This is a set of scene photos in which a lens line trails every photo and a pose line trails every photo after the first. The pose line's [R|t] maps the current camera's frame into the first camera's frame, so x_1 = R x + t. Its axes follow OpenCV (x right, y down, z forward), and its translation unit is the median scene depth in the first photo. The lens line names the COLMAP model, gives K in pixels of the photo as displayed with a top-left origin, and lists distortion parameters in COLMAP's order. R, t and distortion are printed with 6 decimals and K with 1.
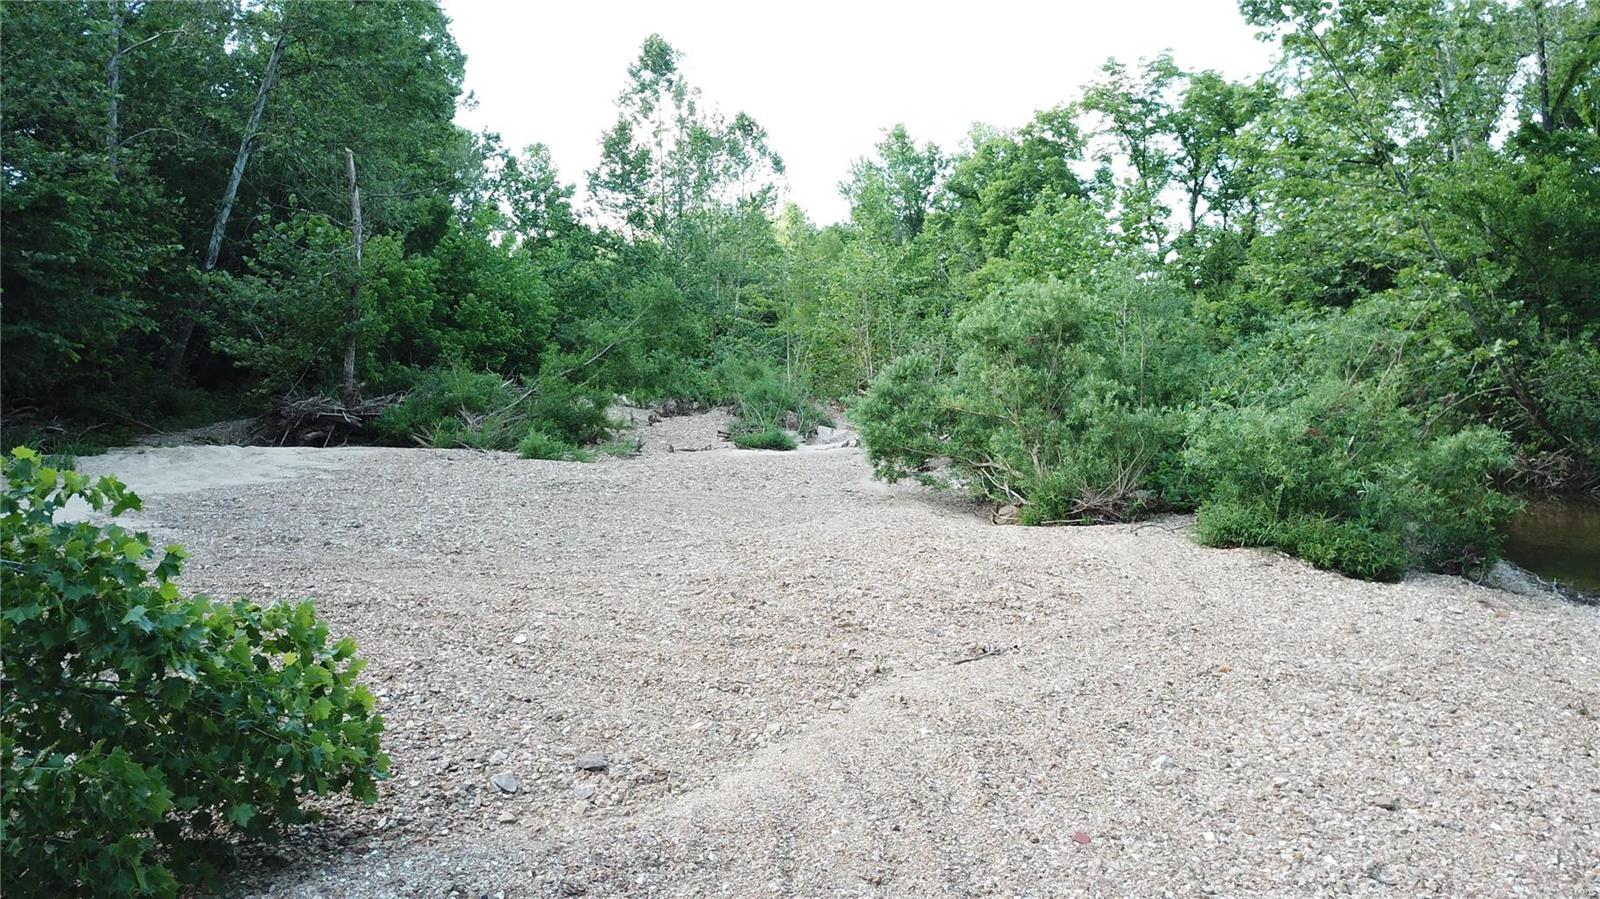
lens RADIAL K [[1127.7, 0, 801.4], [0, 1127.7, 452.1], [0, 0, 1]] dist [-0.002065, 0.011207]
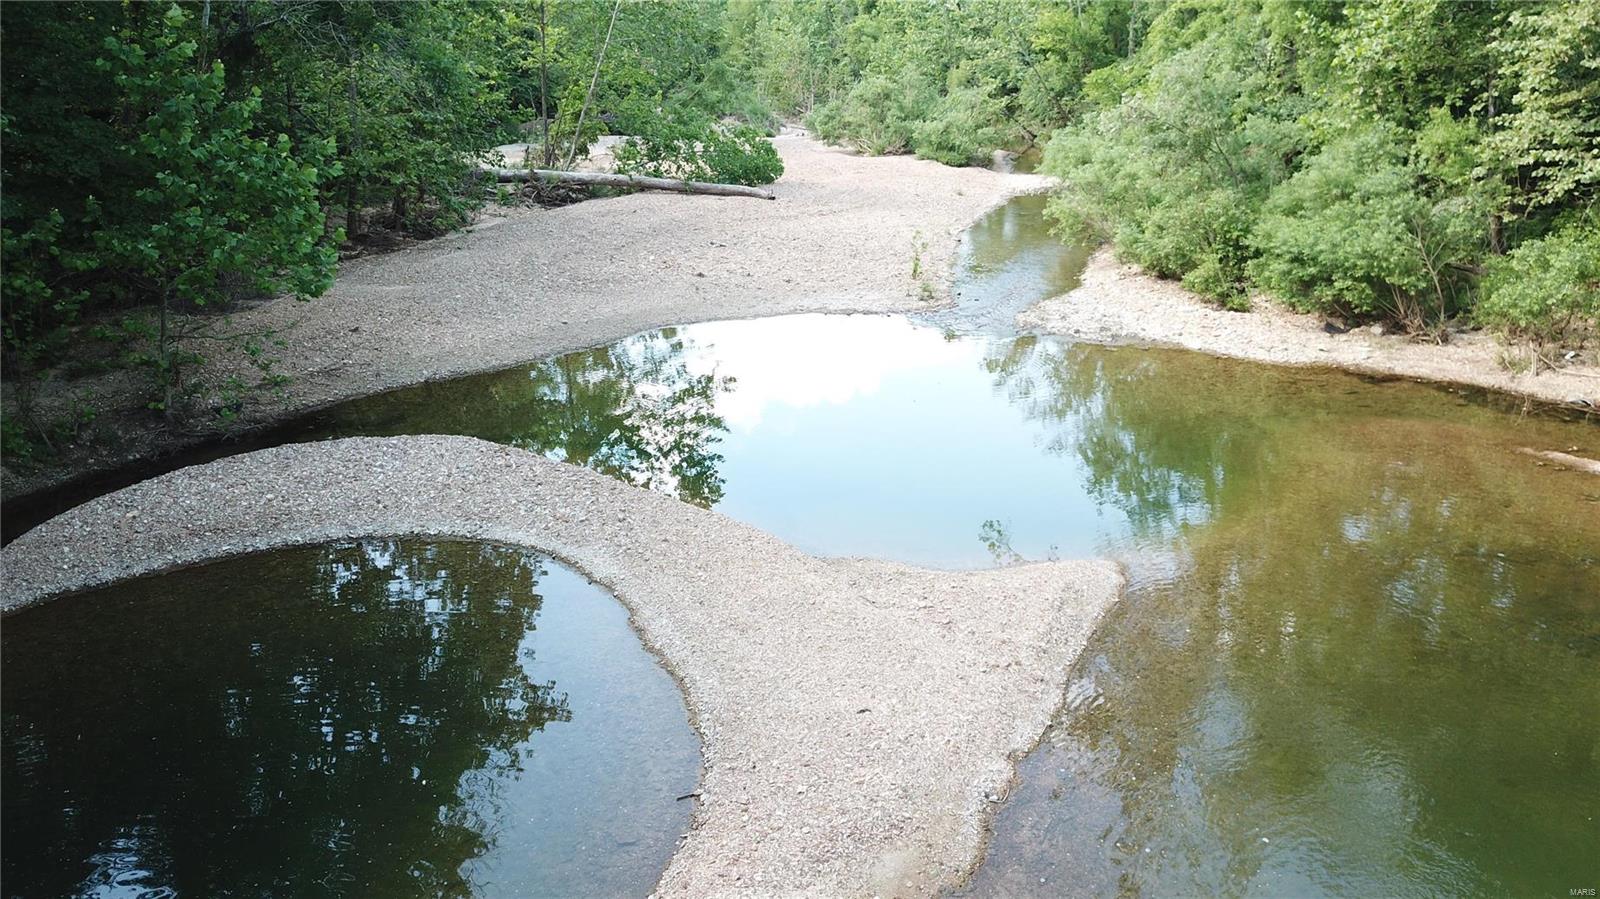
lens RADIAL K [[1127.7, 0, 801.4], [0, 1127.7, 452.1], [0, 0, 1]] dist [-0.002065, 0.011207]
pose [[0.993001, -0.036511, 0.112324, -0.370192], [0.006302, 0.966043, 0.258306, 0.038121], [-0.117941, -0.255790, 0.959511, -2.155246]]
